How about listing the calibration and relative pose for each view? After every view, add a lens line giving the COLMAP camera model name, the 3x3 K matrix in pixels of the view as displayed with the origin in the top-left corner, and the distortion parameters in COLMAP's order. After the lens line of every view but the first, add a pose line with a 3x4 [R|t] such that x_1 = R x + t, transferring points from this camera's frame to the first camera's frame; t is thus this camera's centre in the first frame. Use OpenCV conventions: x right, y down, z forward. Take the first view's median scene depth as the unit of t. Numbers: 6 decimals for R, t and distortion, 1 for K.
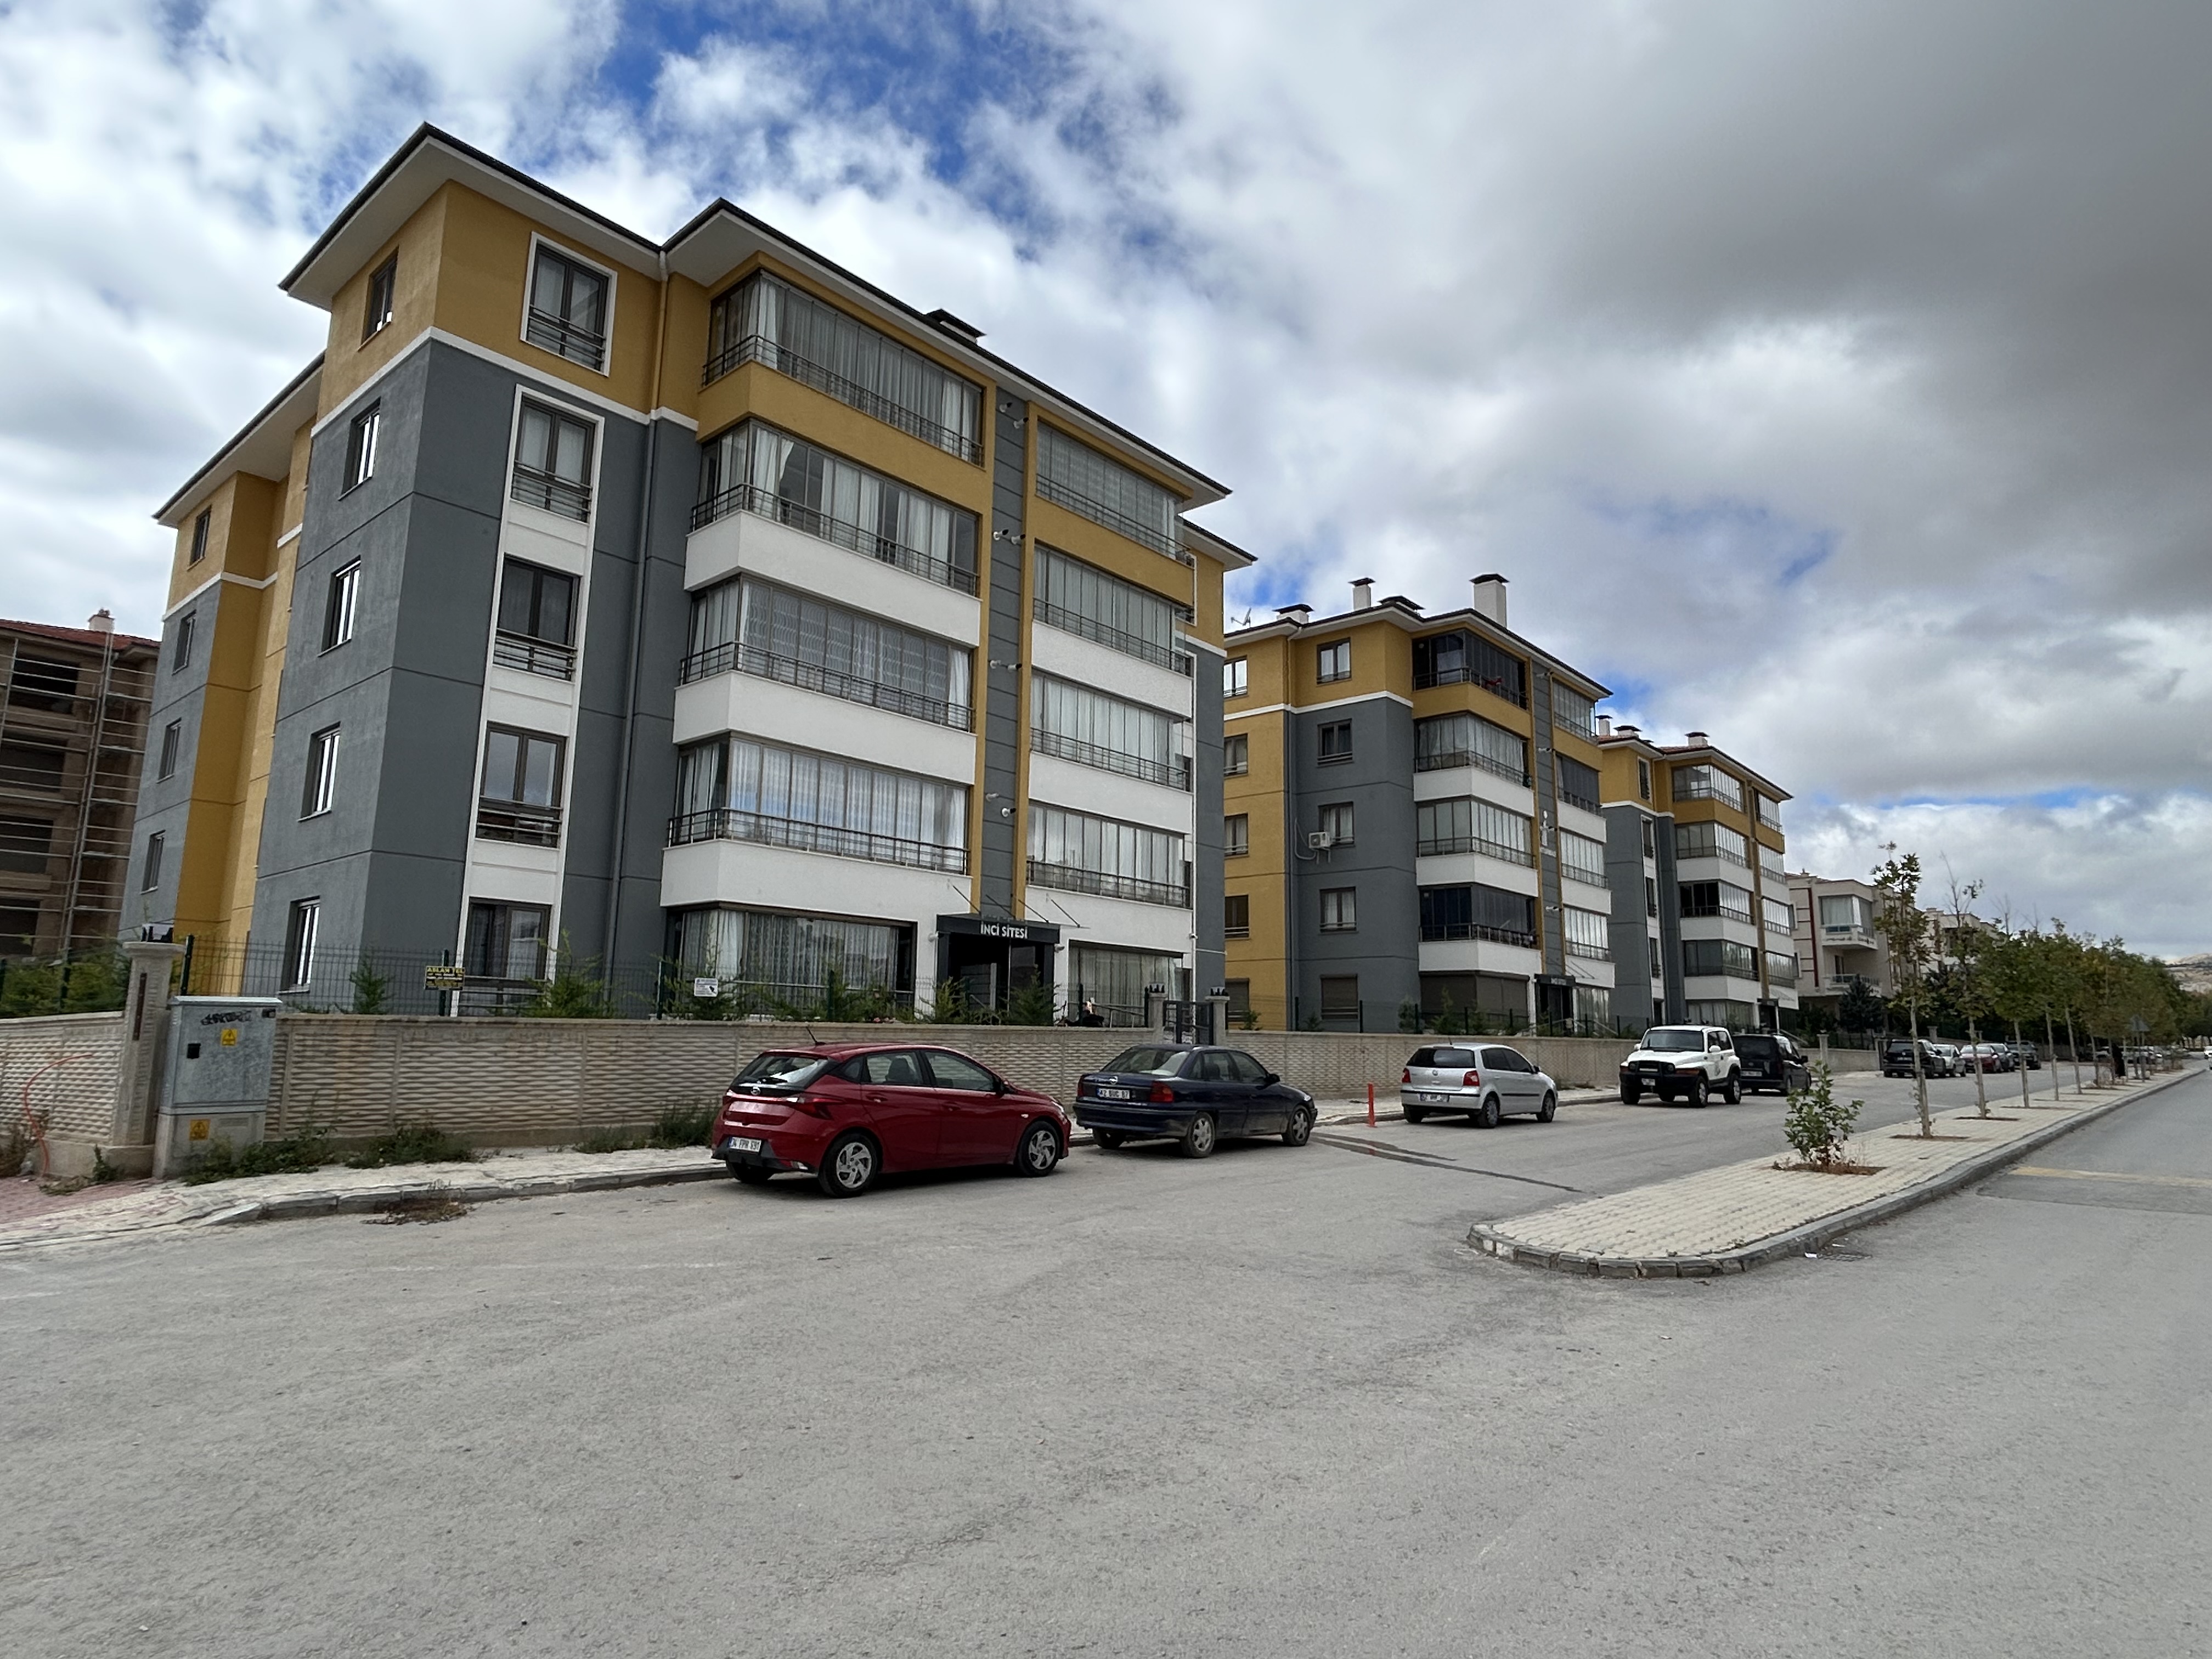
lens RADIAL K [[1288.4, 0, 1106.7], [0, 1288.4, 829.1], [0, 0, 1]] dist [-0.005495, 0.001709]
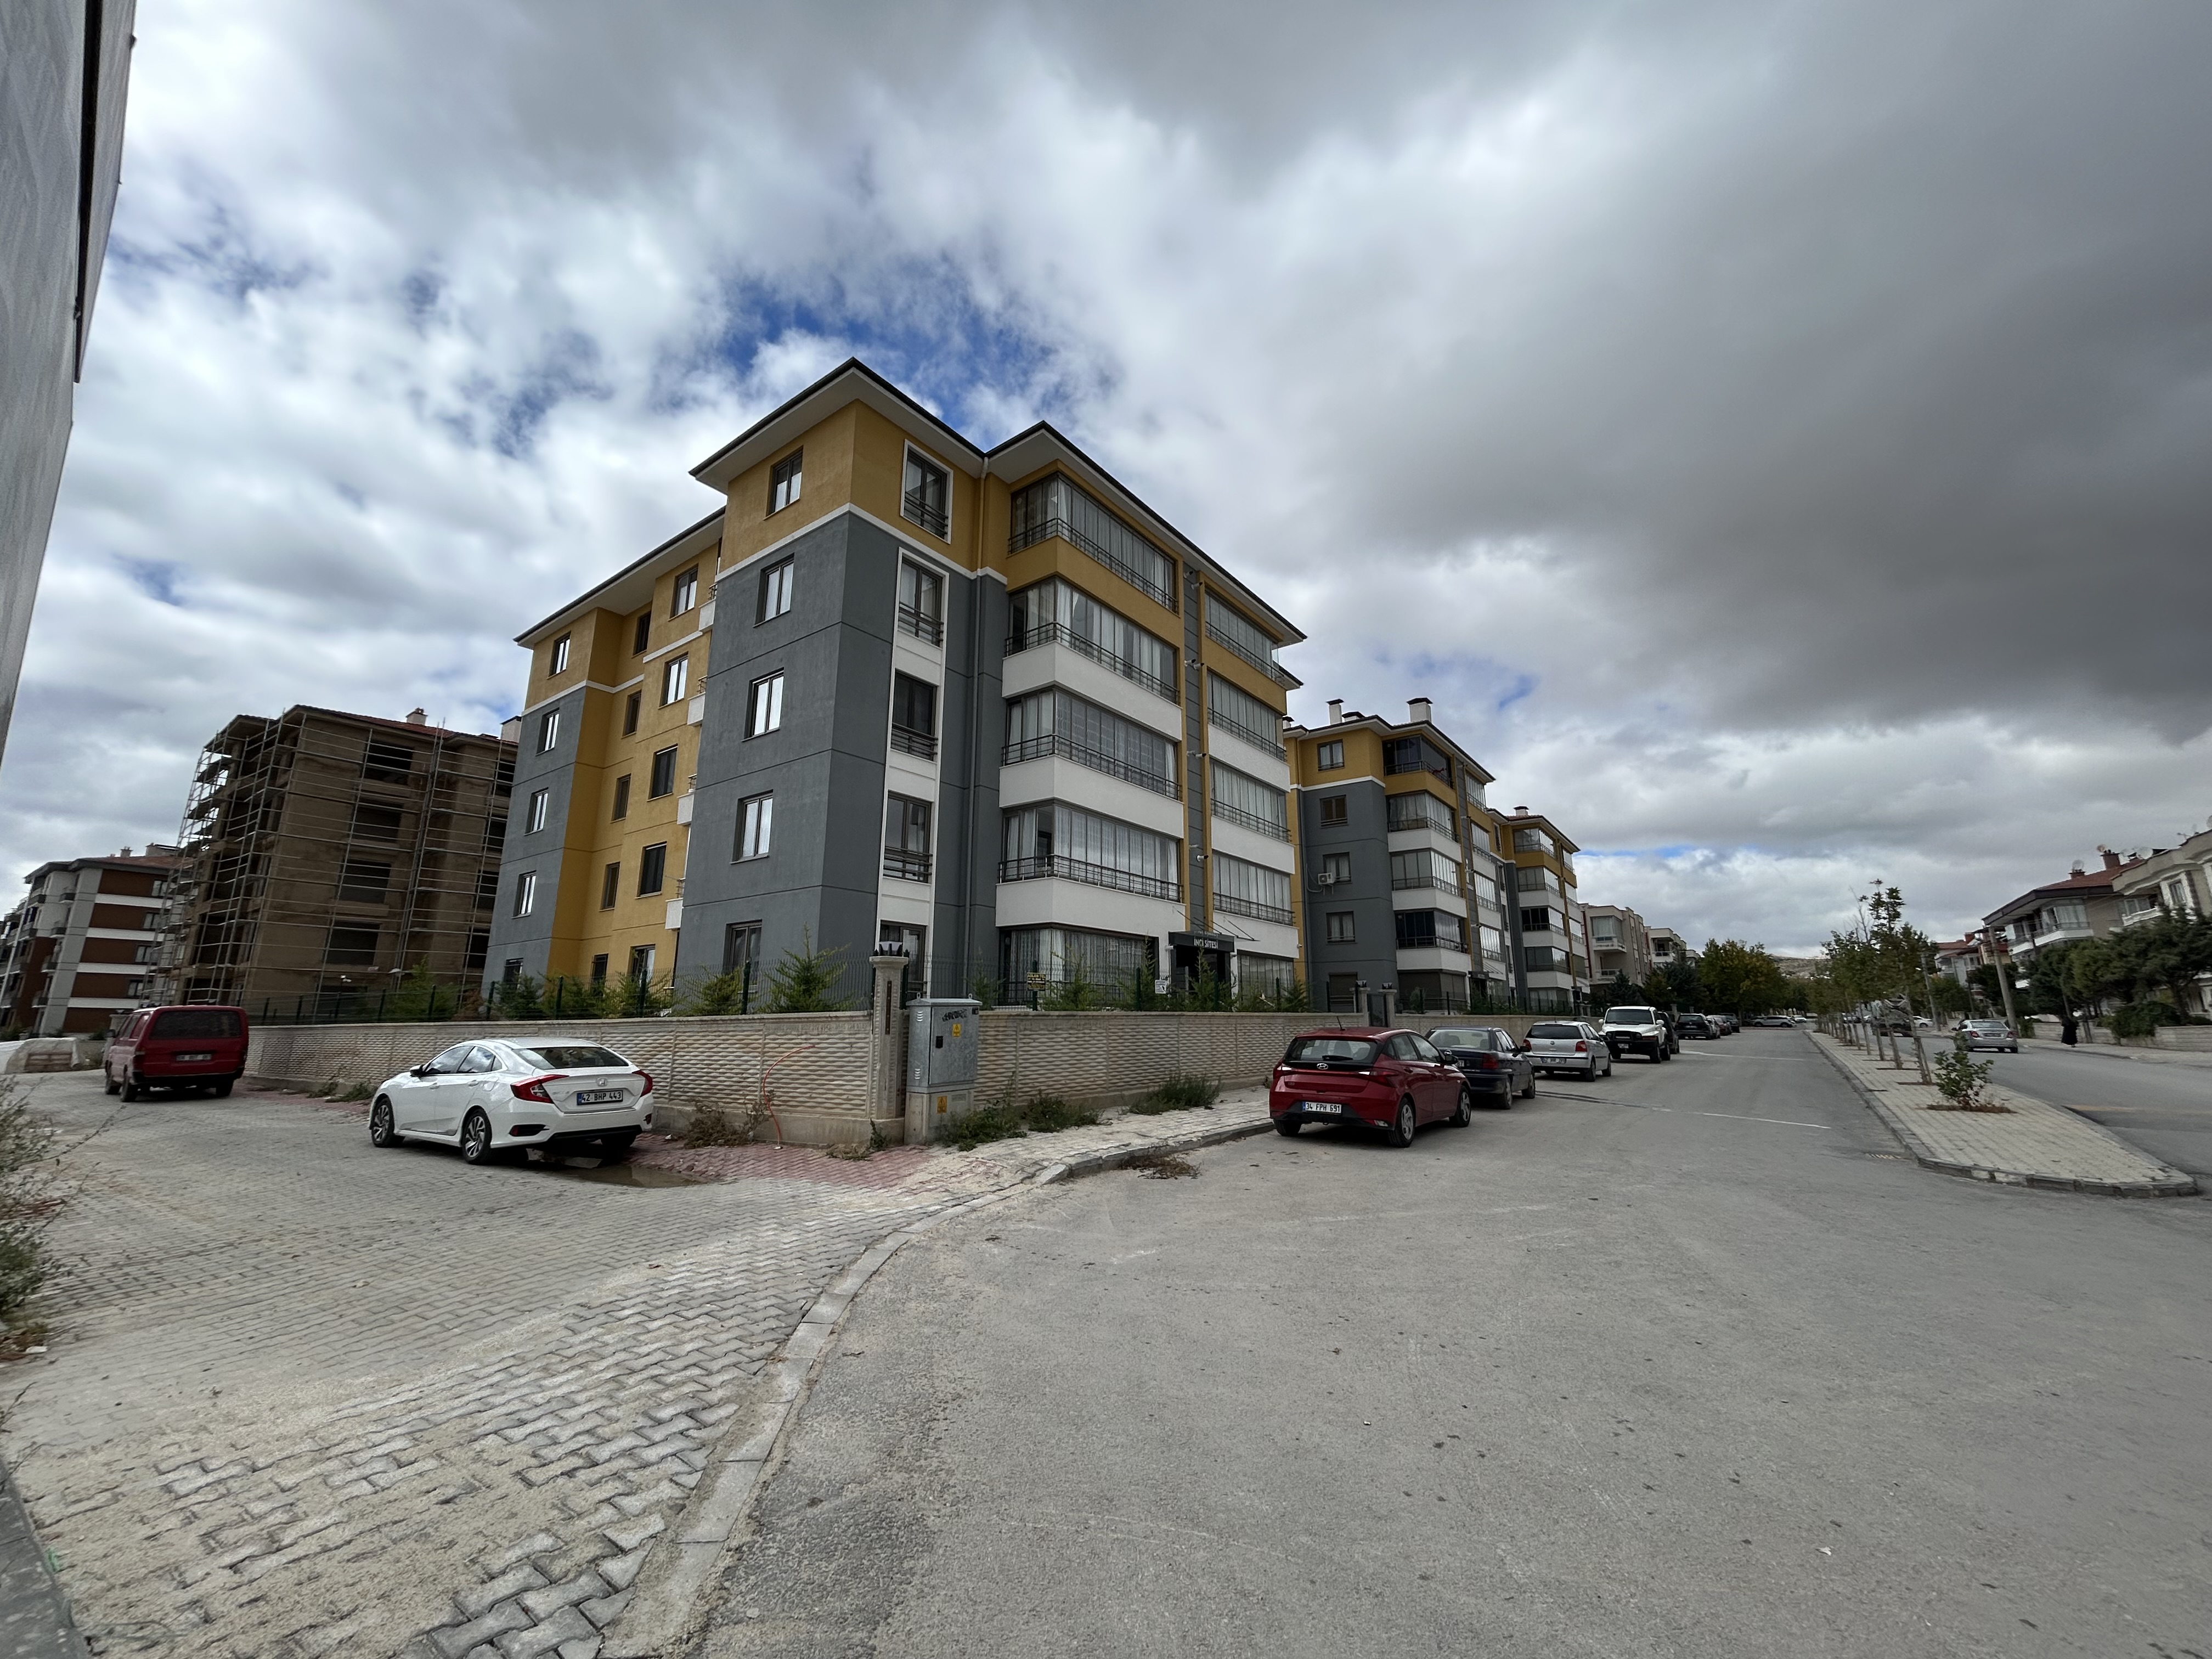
lens RADIAL K [[887.6, 0, 1103.2], [0, 887.6, 823.6], [0, 0, 1]] dist [-0.003701, 0.001861]
pose [[0.997491, 0.004745, 0.070637, -0.255208], [-0.000922, 0.998537, -0.054060, 0.001827], [-0.070791, 0.053859, 0.996036, 0.042569]]
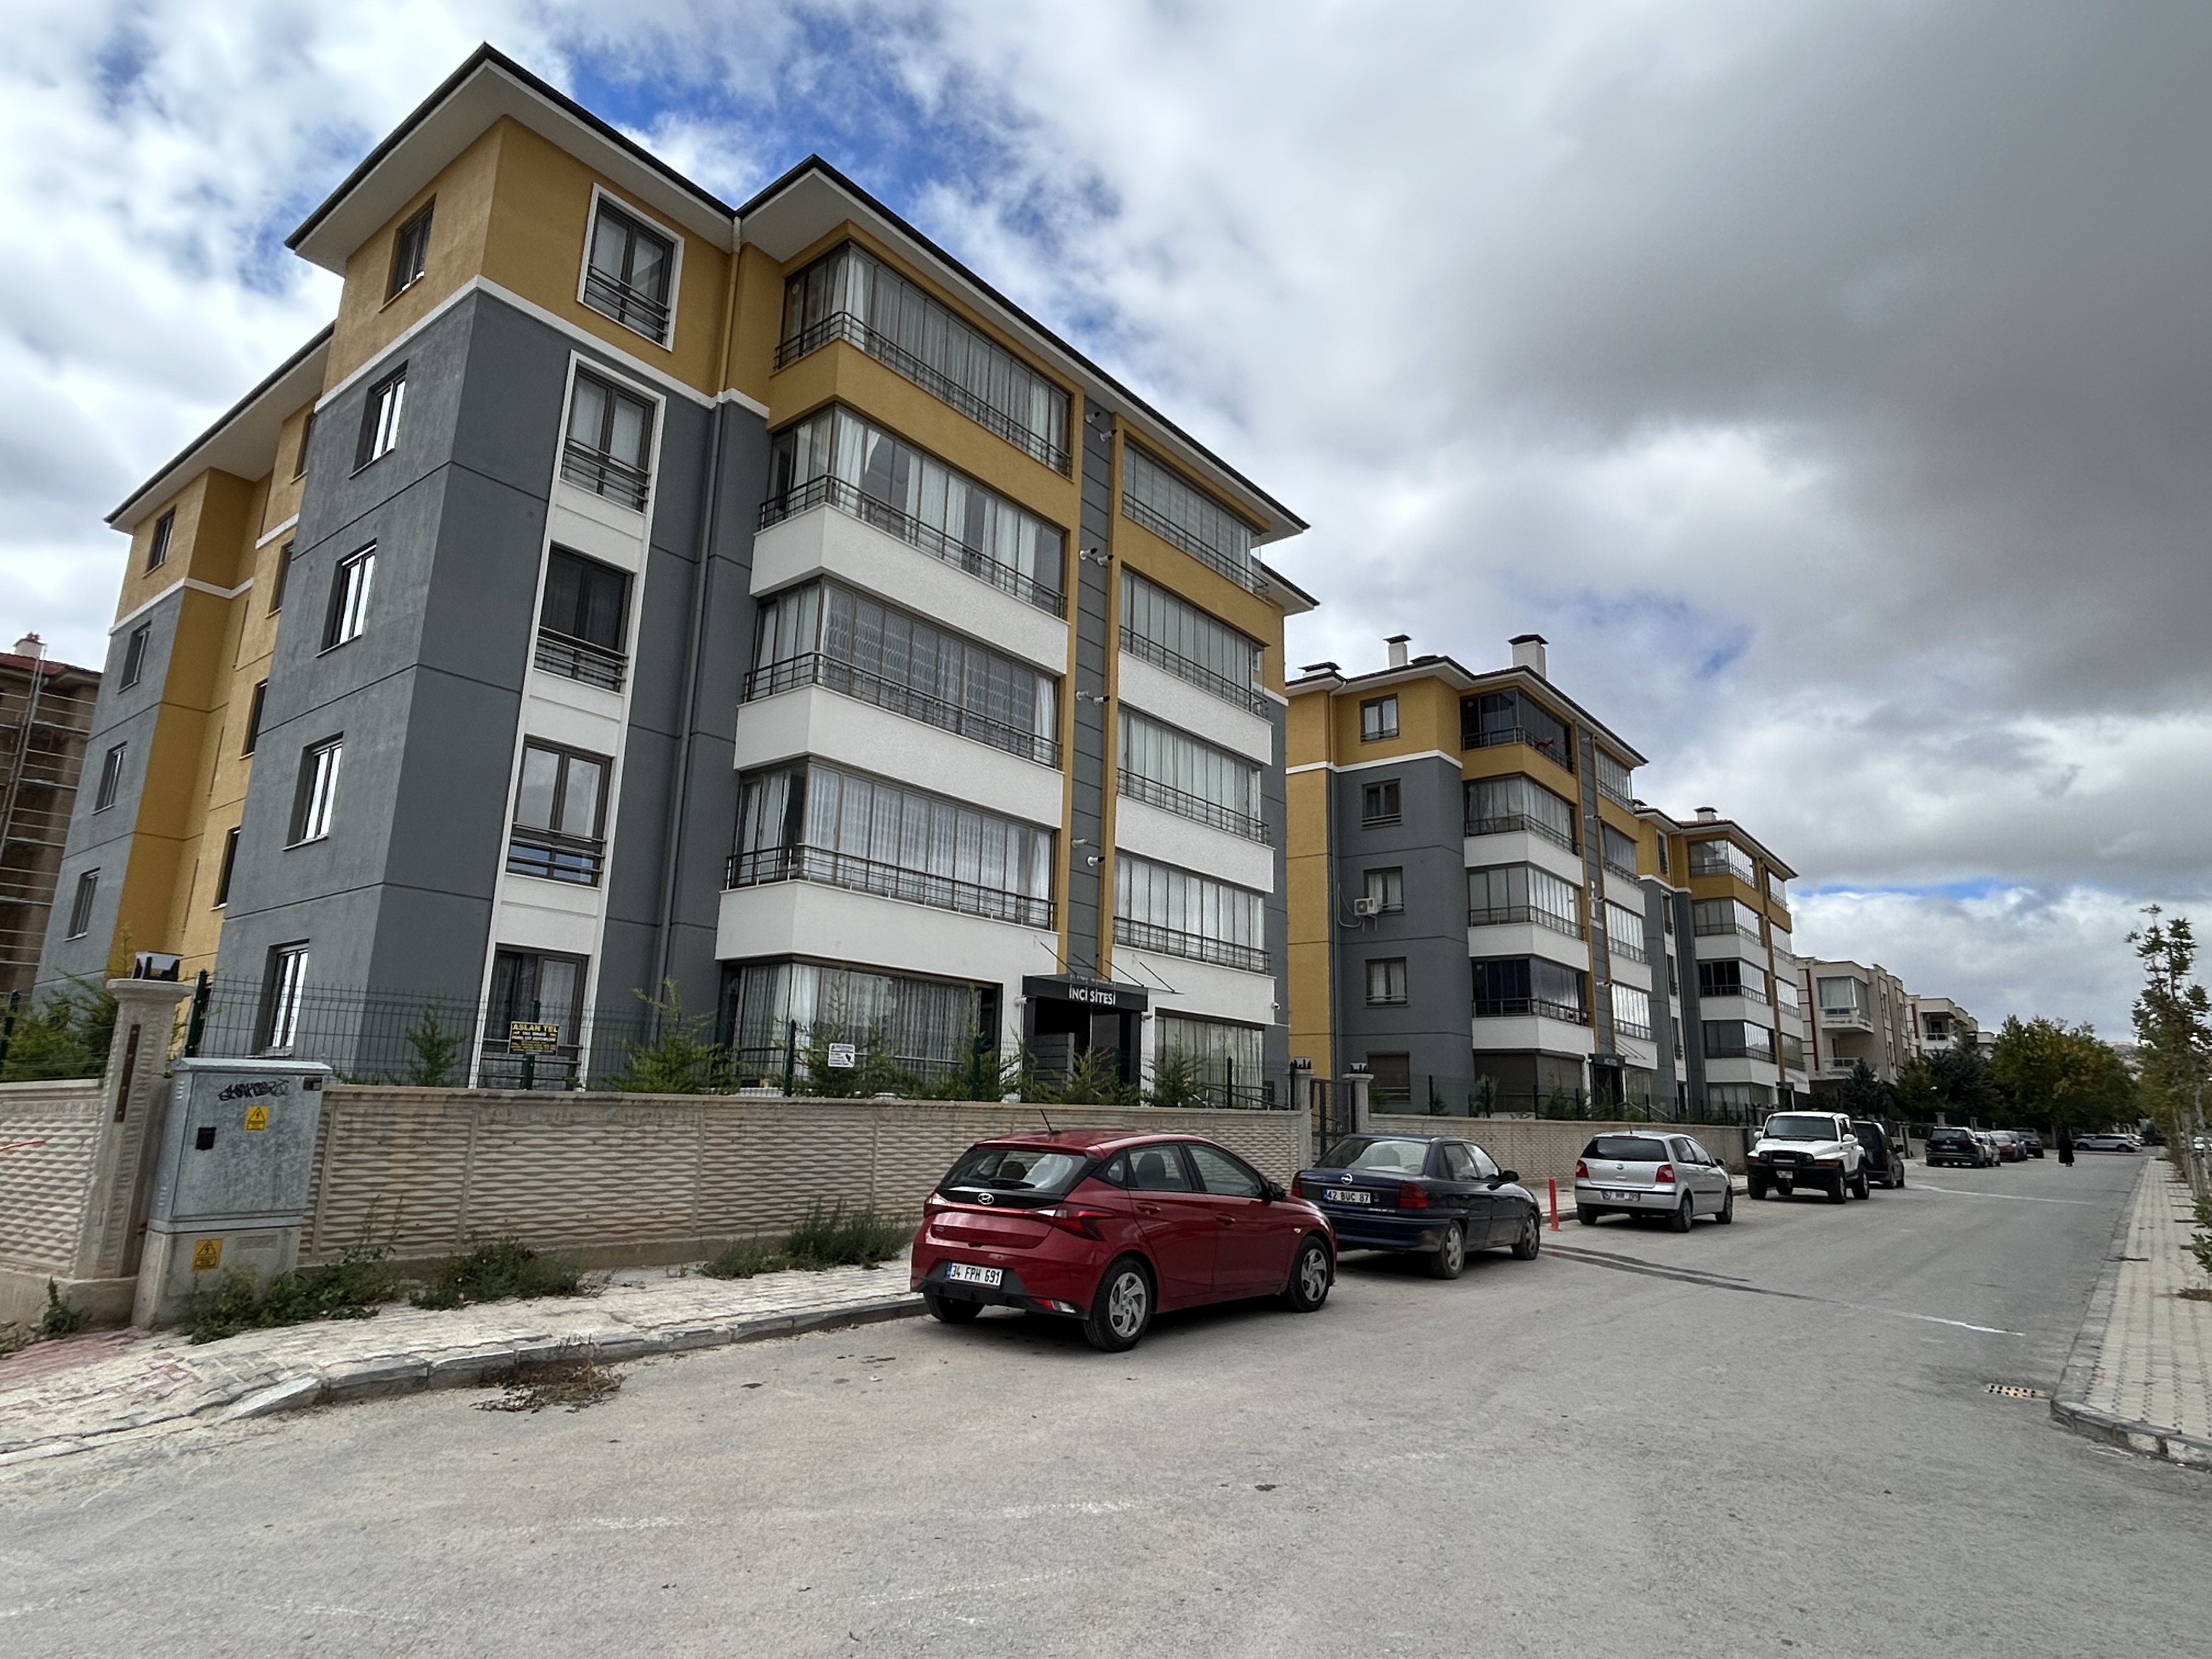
lens RADIAL K [[1288.4, 0, 1107.8], [0, 1288.4, 825.6], [0, 0, 1]] dist [-0.005495, 0.001709]
pose [[0.998790, 0.020155, 0.044849, -0.109101], [-0.017422, 0.998015, -0.060513, 0.016074], [-0.045979, 0.059658, 0.997159, 0.117088]]
